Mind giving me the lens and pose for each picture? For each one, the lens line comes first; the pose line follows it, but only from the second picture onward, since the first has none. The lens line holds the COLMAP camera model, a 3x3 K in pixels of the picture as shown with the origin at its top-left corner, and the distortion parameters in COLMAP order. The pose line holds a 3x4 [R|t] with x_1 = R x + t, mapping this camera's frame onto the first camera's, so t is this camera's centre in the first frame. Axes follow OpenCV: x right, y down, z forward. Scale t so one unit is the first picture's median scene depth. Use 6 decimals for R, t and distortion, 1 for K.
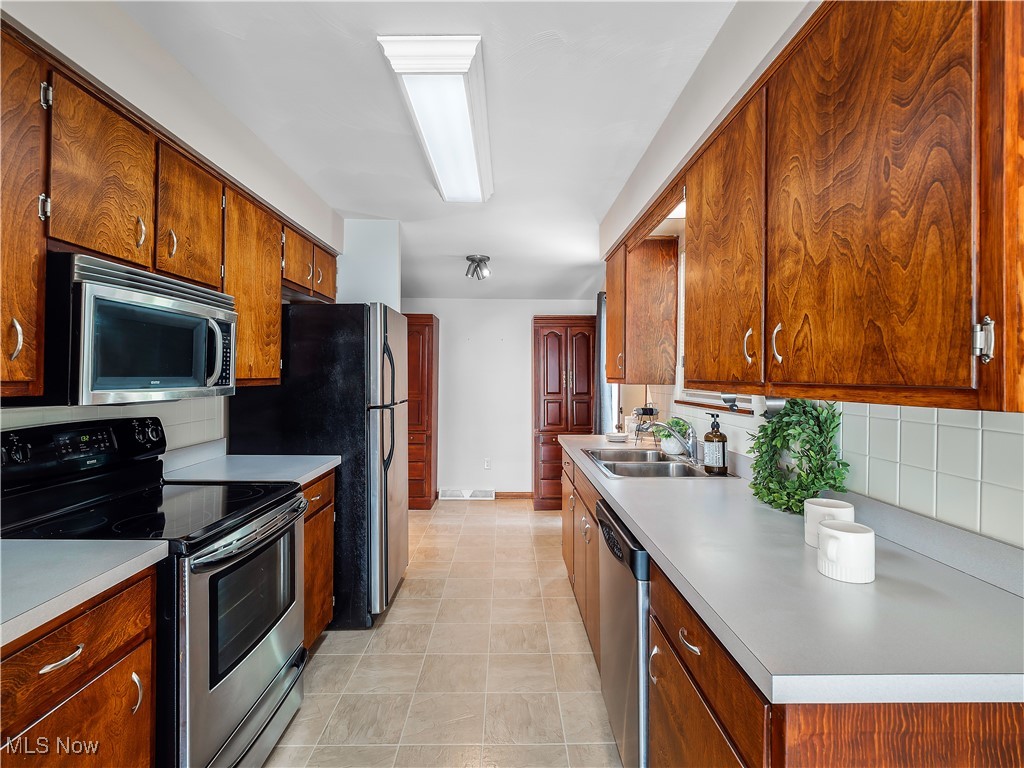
lens RADIAL K [[497.4, 0, 515.6], [0, 497.4, 372.3], [0, 0, 1]] dist [0.003175, -0.000141]
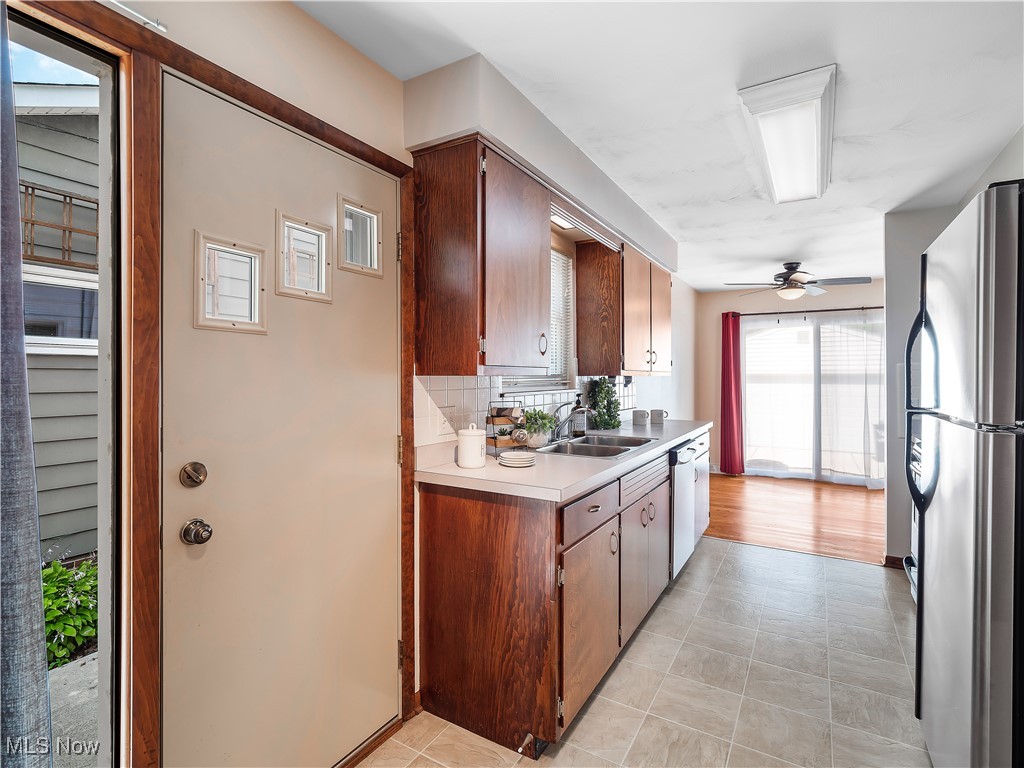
lens RADIAL K [[497.4, 0, 515.6], [0, 497.4, 372.3], [0, 0, 1]] dist [0.003175, -0.000141]
pose [[-0.845686, -0.000895, 0.533680, -0.309683], [-0.008004, 0.999907, -0.011007, 0.059451], [-0.533621, -0.013579, -0.845615, 3.499319]]
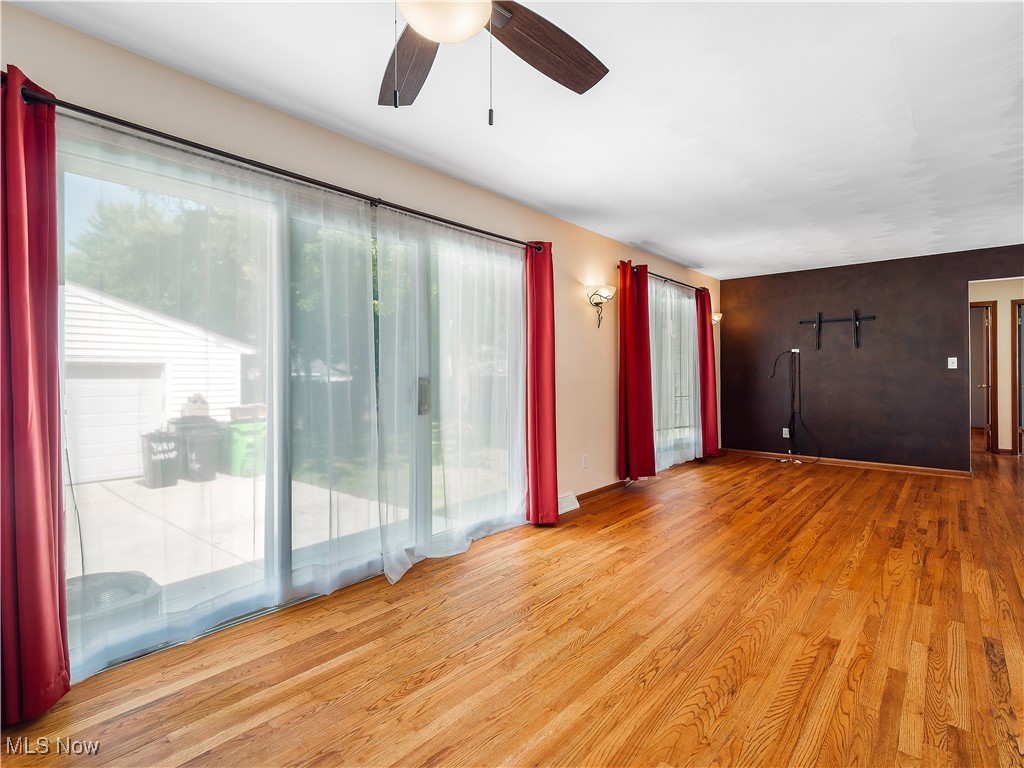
lens RADIAL K [[506.6, 0, 514.4], [0, 506.6, 370.7], [0, 0, 1]] dist [0.001113, -0.001944]
pose [[-0.671406, -0.006635, -0.741060, 0.560206], [0.006303, 0.999873, -0.014663, 0.156439], [0.741062, -0.014515, -0.671279, 0.211165]]
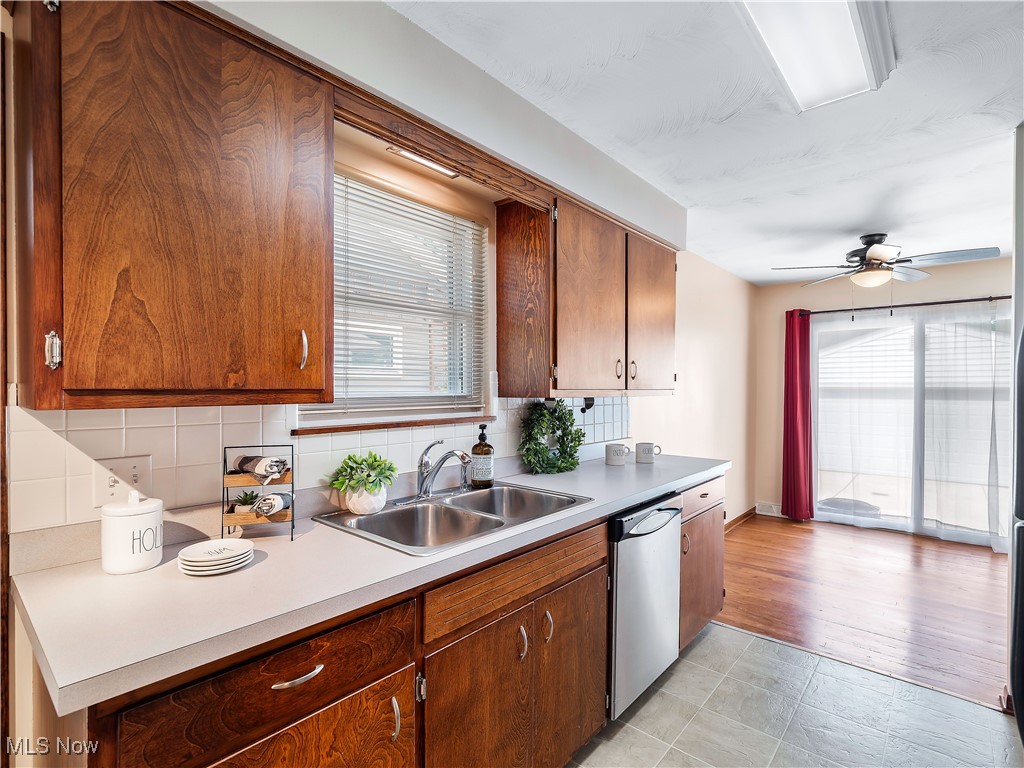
lens RADIAL K [[499.3, 0, 515.9], [0, 499.3, 392.3], [0, 0, 1]] dist [0.000764, -0.000529]
pose [[-0.743603, -0.012351, 0.668508, -0.435989], [-0.010168, 0.999923, 0.007164, 0.020430], [-0.668544, -0.001471, -0.743671, 2.545293]]
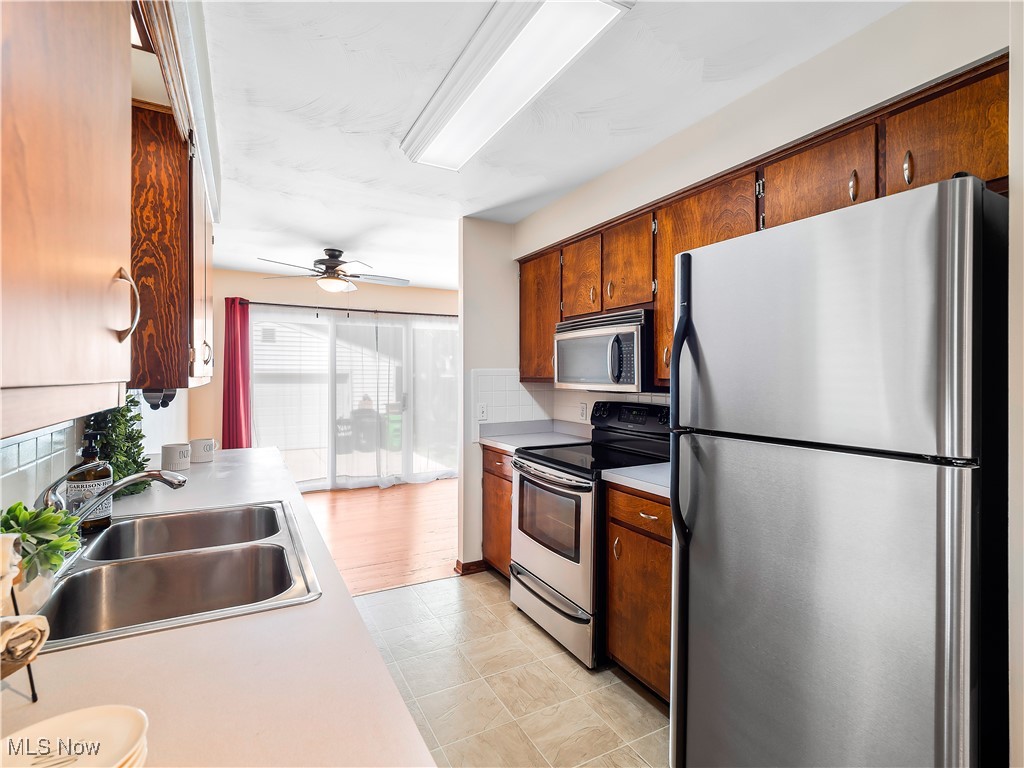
lens RADIAL K [[497.4, 0, 515.6], [0, 497.4, 372.3], [0, 0, 1]] dist [0.003175, -0.000141]
pose [[-0.887781, -0.010171, -0.460154, 0.334387], [-0.004652, 0.999903, -0.013126, 0.022284], [0.460243, -0.009512, -0.887742, 2.722233]]
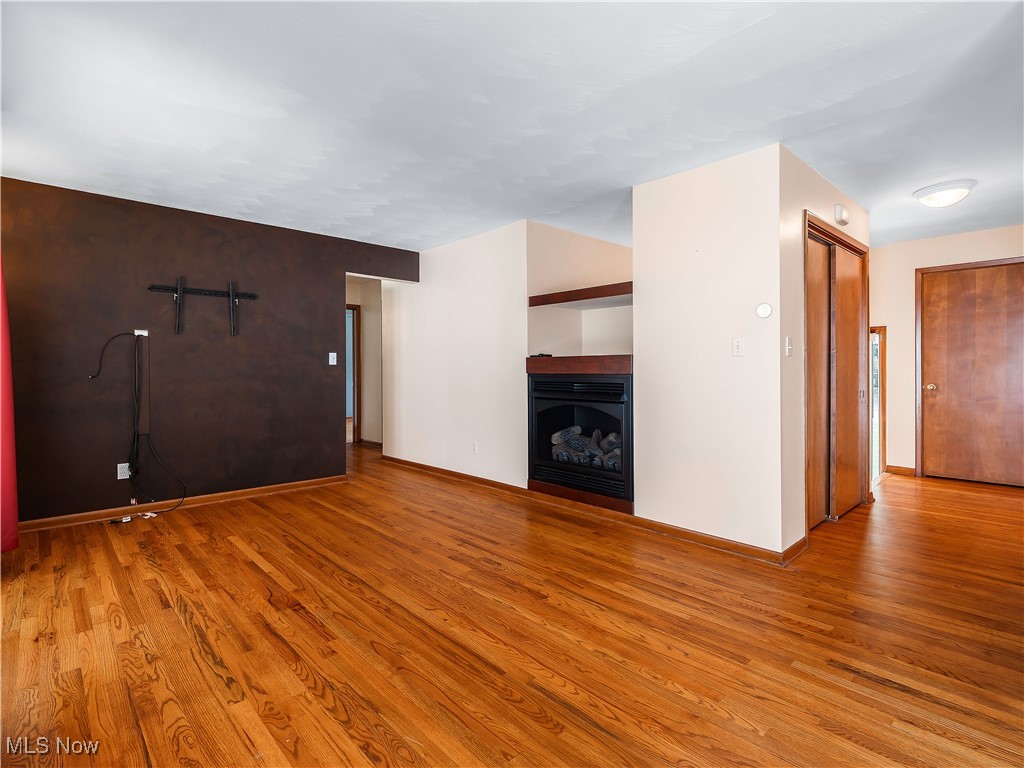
lens RADIAL K [[506.6, 0, 514.4], [0, 506.6, 370.7], [0, 0, 1]] dist [0.001113, -0.001944]
pose [[0.667775, -0.004894, -0.744347, -1.116030], [0.013274, 0.999898, 0.005334, 0.143340], [0.744245, -0.013442, 0.667772, -1.325551]]
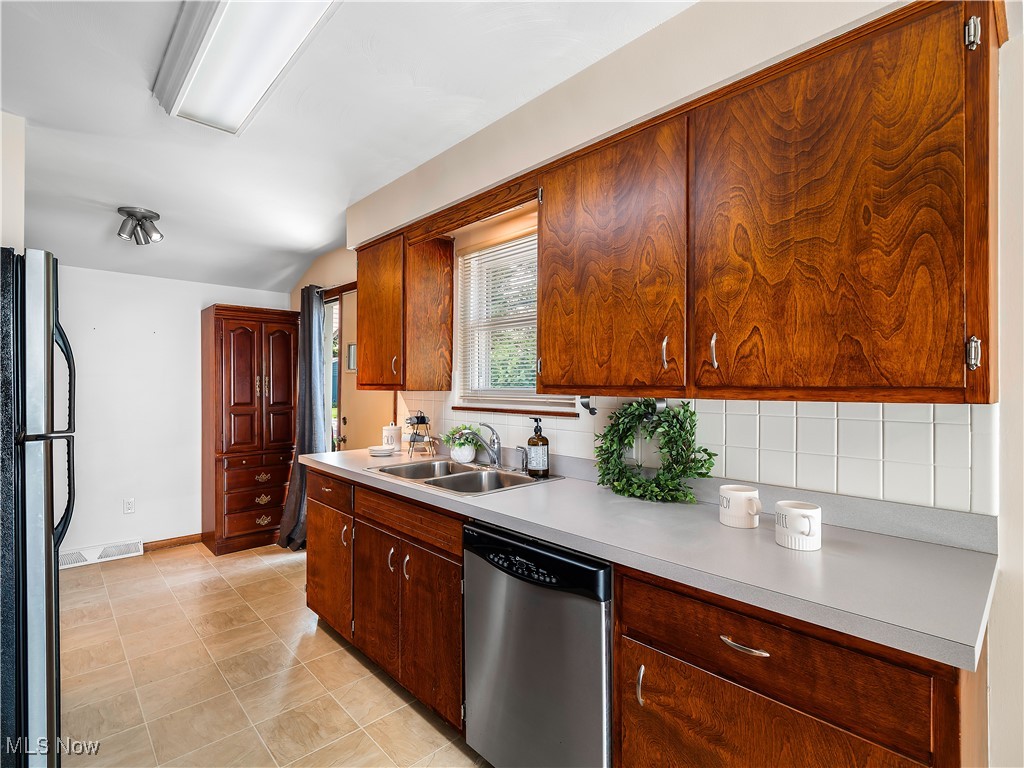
lens RADIAL K [[495.2, 0, 513.3], [0, 495.2, 381.5], [0, 0, 1]] dist [0.002889, -0.001180]
pose [[0.742834, 0.001141, 0.669475, -0.485519], [-0.003826, 0.999989, 0.002541, 0.008059], [-0.669465, -0.004449, 0.742830, 0.423782]]
